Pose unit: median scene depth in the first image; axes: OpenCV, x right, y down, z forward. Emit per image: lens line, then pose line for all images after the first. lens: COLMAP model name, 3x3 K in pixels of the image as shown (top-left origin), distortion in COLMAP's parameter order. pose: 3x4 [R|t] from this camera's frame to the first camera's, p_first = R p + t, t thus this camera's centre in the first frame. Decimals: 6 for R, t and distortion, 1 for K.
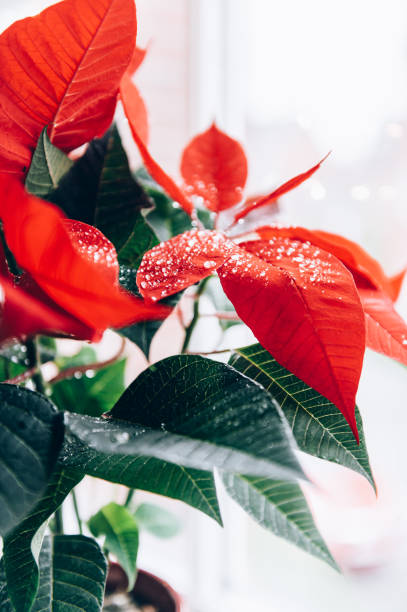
lens RADIAL K [[796.8, 0, 185.5], [0, 796.8, 289.9], [0, 0, 1]] dist [-0.009314, -0.006534]
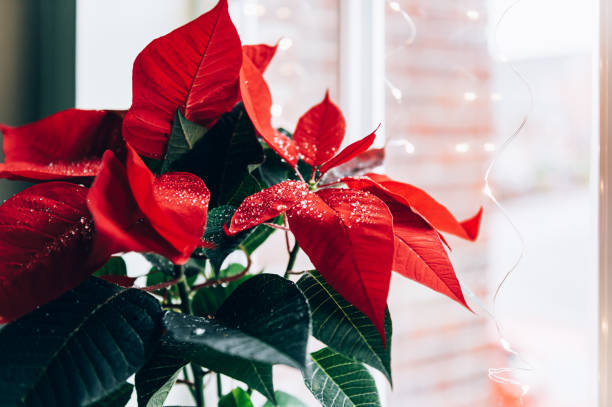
lens RADIAL K [[727.1, 0, 323.7], [0, 727.1, 121.1], [0, 0, 1]] dist [0.007249, -0.012011]
pose [[0.978451, 0.001239, -0.206474, 0.351564], [-0.027315, 0.991970, -0.123487, -0.026144], [0.204663, 0.126466, 0.970628, -0.218035]]
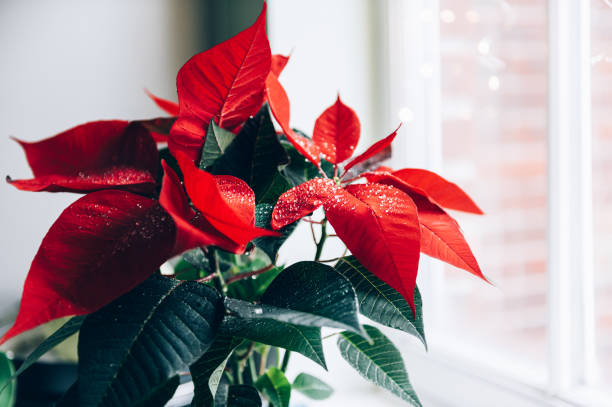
lens RADIAL K [[861.6, 0, 306.0], [0, 861.6, 203.5], [0, 0, 1]] dist [0.002381, 0.003517]
pose [[0.988367, -0.027509, -0.149577, 0.249901], [0.025315, 0.999542, -0.016551, -0.002410], [0.149964, 0.012572, 0.988612, -0.633548]]
